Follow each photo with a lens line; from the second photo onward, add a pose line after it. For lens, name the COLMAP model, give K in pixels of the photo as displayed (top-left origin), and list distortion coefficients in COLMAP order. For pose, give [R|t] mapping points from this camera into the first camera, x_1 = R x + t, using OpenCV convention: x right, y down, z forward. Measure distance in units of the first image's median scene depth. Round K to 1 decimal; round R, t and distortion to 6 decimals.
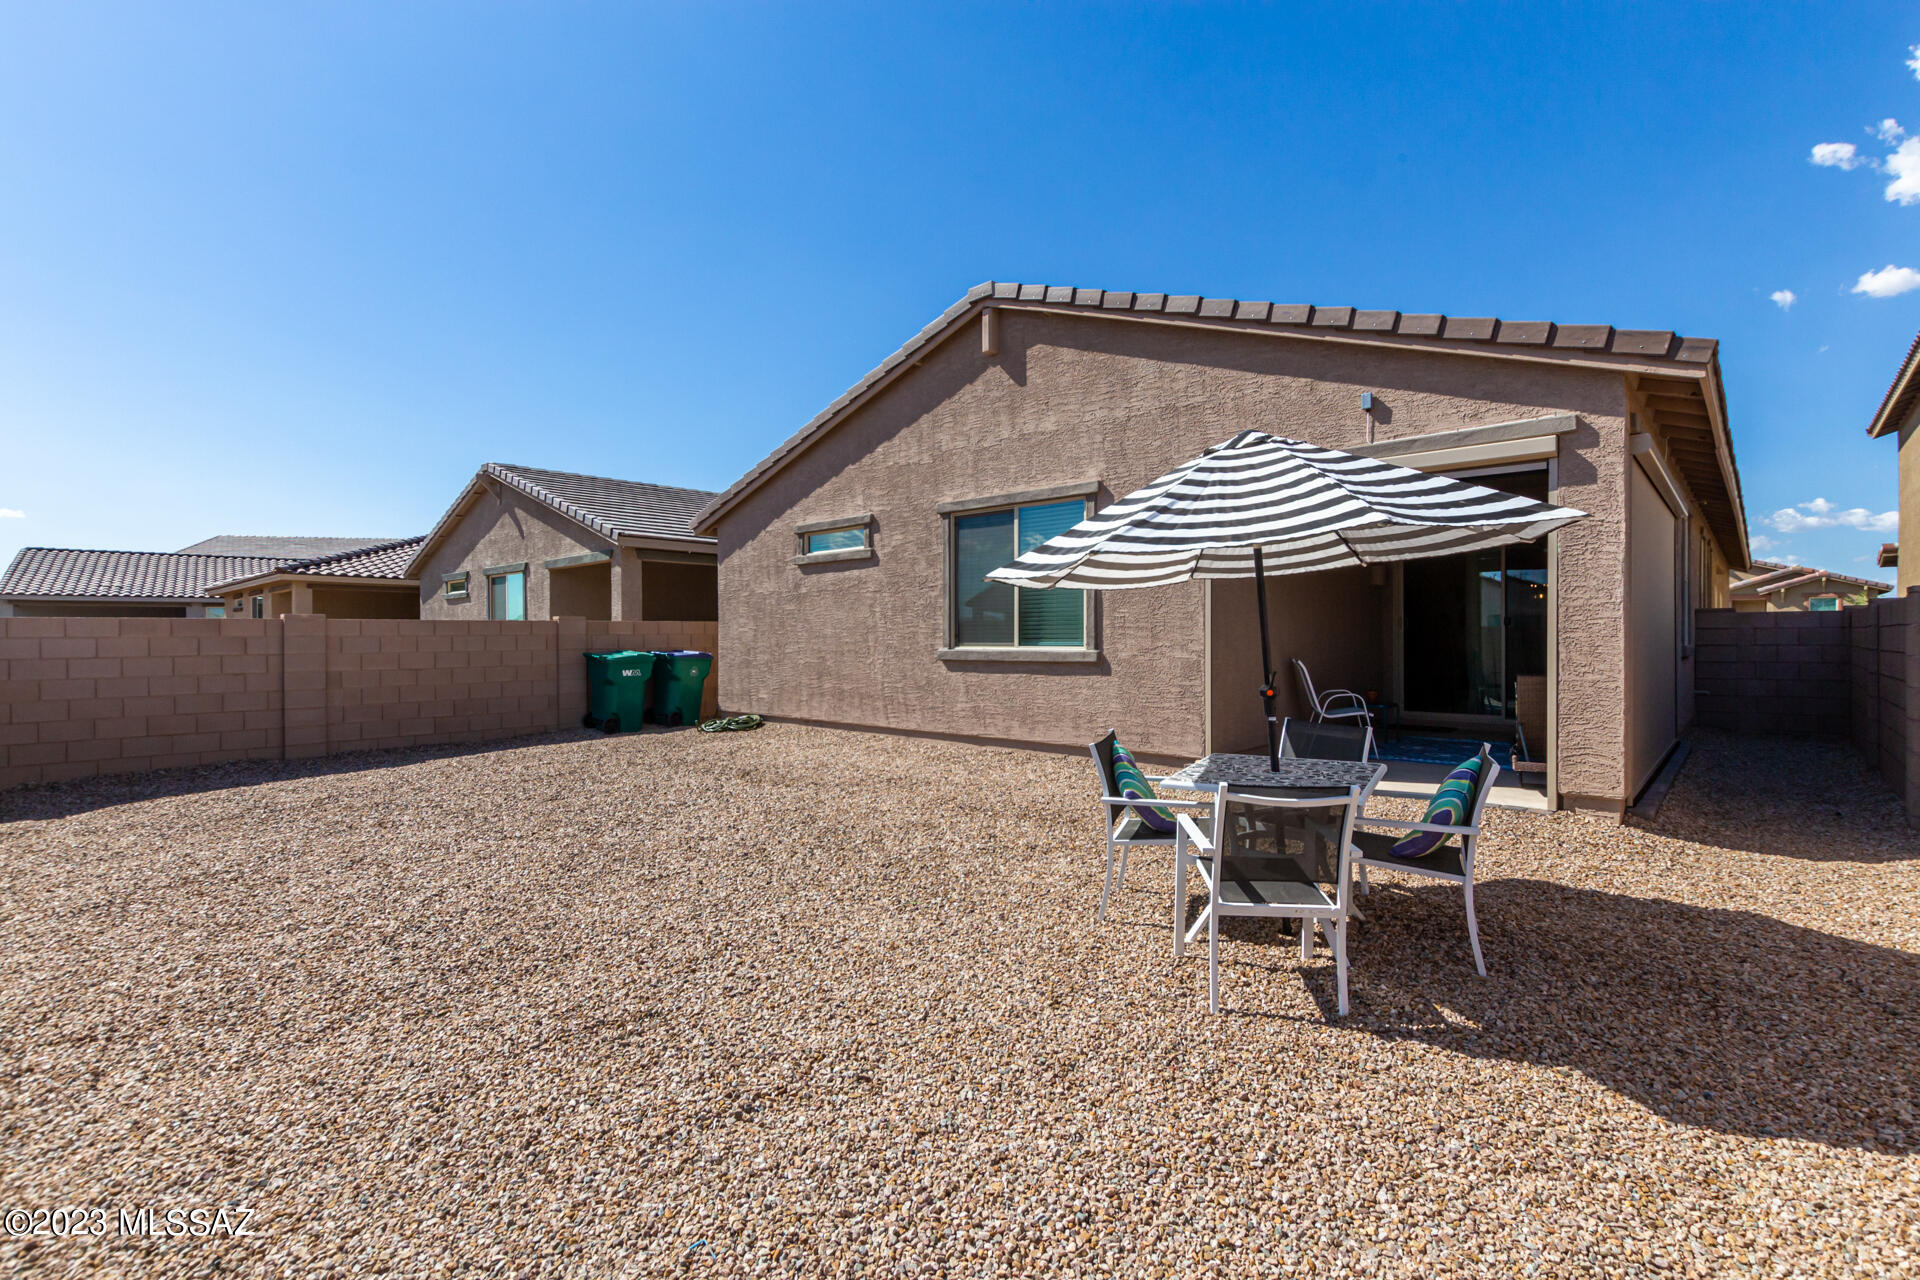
lens RADIAL K [[879.5, 0, 961.2], [0, 879.5, 639.3], [0, 0, 1]] dist [0.001589, -0.000072]
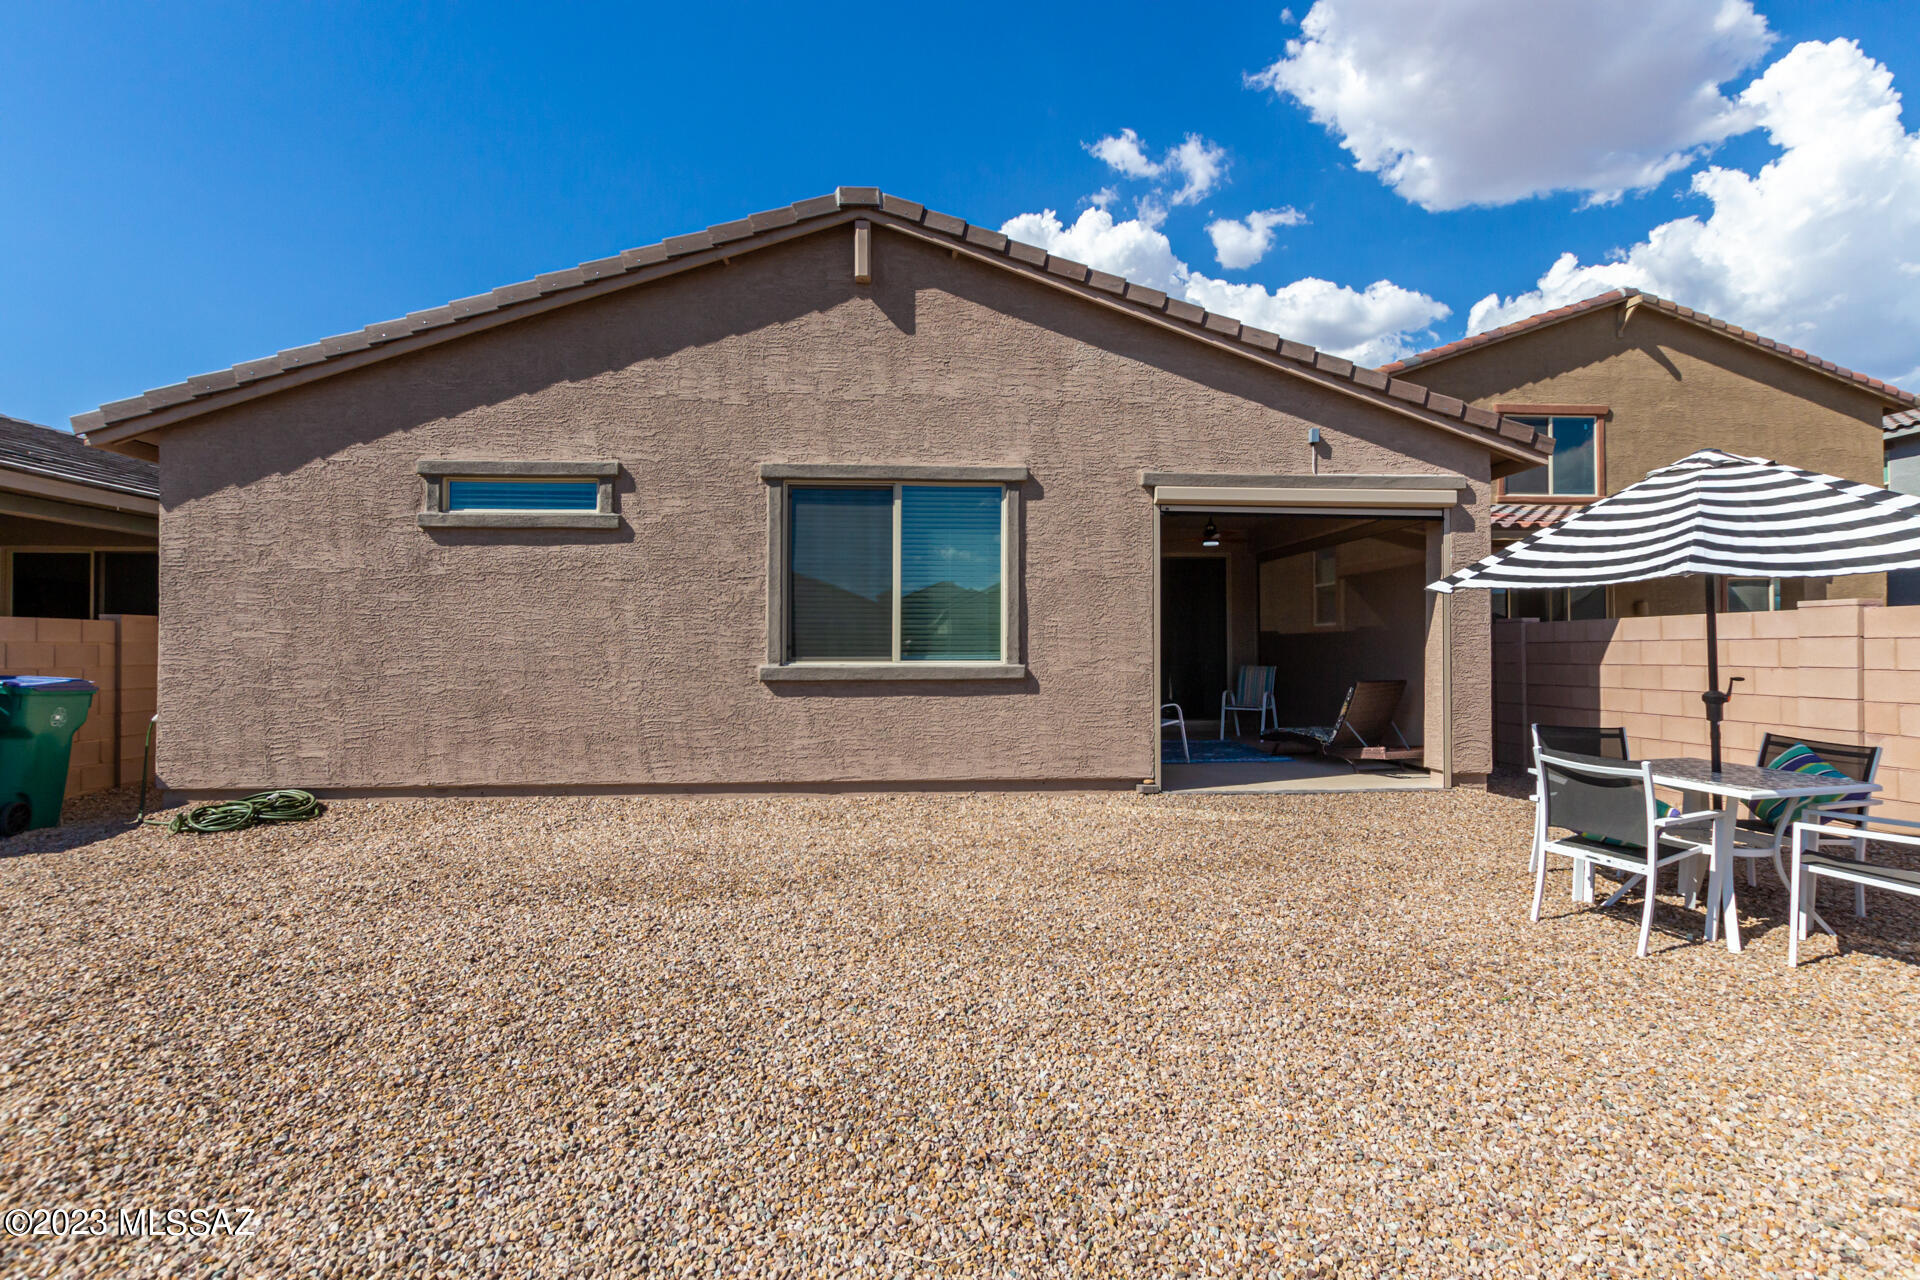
lens RADIAL K [[879.5, 0, 960.1], [0, 879.5, 647.9], [0, 0, 1]] dist [0.001589, -0.000072]
pose [[0.683340, 0.013055, 0.729983, -0.474884], [0.001753, 0.999808, -0.019521, 0.011821], [-0.730098, 0.014619, 0.683186, 0.425231]]
